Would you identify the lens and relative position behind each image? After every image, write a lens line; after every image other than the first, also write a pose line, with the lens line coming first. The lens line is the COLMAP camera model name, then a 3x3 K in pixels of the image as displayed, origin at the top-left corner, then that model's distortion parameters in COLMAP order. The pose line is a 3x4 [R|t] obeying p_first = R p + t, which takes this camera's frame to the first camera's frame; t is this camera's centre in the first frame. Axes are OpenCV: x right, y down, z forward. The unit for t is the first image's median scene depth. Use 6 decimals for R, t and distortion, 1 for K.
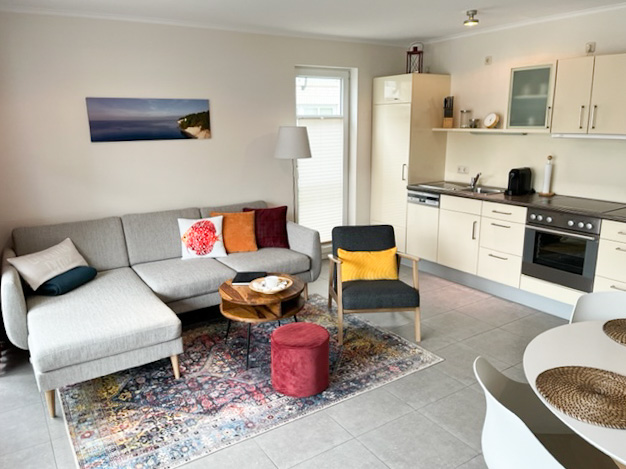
lens RADIAL K [[475.3, 0, 311.2], [0, 475.3, 232.6], [0, 0, 1]] dist [-0.006168, -0.001744]
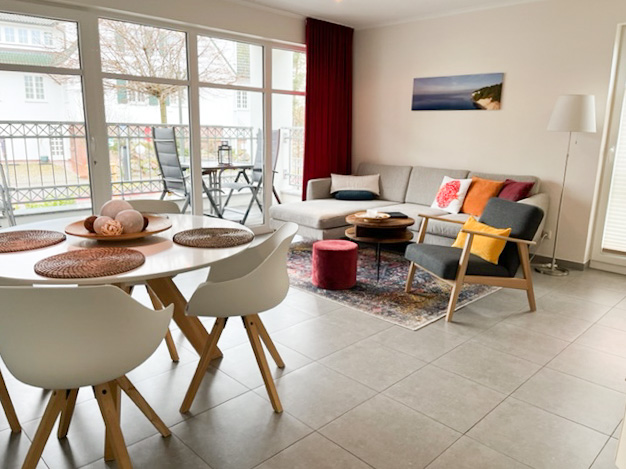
lens RADIAL K [[475.3, 0, 310.7], [0, 475.3, 236.3], [0, 0, 1]] dist [-0.006168, -0.001744]
pose [[0.197876, 0.233205, -0.952082, 0.832911], [-0.244960, 0.952234, 0.182331, -0.020169], [0.949126, 0.197143, 0.245550, 0.422417]]
